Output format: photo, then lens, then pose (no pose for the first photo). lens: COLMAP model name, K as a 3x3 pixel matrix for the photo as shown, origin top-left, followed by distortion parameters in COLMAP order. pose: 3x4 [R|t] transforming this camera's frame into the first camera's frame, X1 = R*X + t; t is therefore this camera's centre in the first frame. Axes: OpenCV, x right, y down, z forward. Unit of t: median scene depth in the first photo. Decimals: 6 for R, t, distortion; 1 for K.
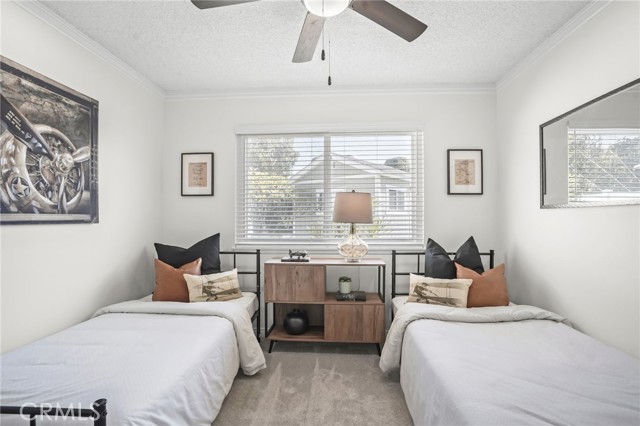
lens RADIAL K [[309.7, 0, 312.9], [0, 309.7, 215.7], [0, 0, 1]] dist [-0.057685, 0.026136]
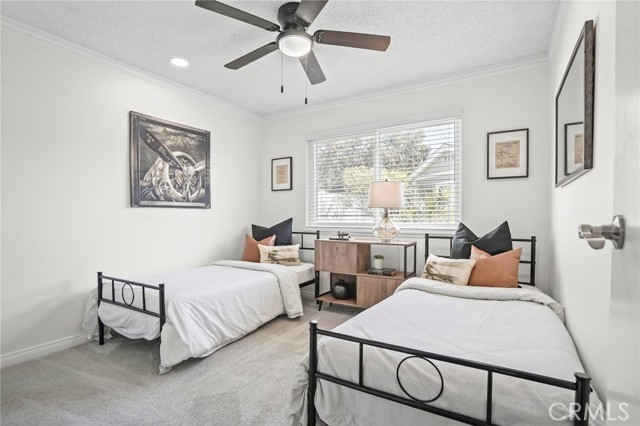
lens RADIAL K [[308.0, 0, 311.9], [0, 308.0, 220.2], [0, 0, 1]] dist [-0.059169, 0.024846]
pose [[0.877401, 0.008153, -0.479688, 0.497786], [0.001549, 0.999802, 0.019825, 0.050613], [0.479755, -0.018137, 0.877215, -0.146027]]
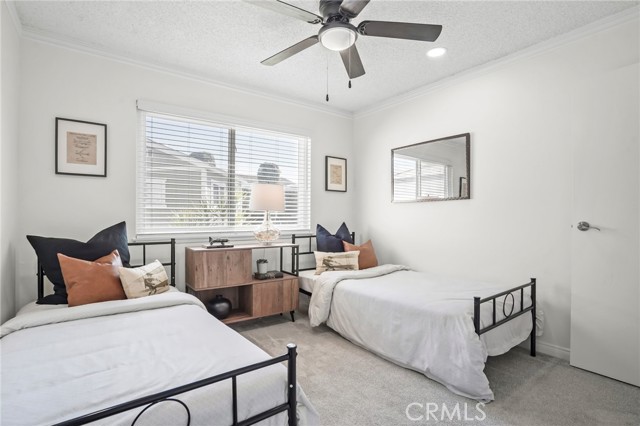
lens RADIAL K [[321.4, 0, 312.1], [0, 321.4, 215.7], [0, 0, 1]] dist [-0.060462, 0.030688]
pose [[0.762619, 0.005601, 0.646824, -0.584120], [-0.008927, 0.999958, 0.001866, 0.042704], [-0.646787, -0.007197, 0.762637, -0.001982]]
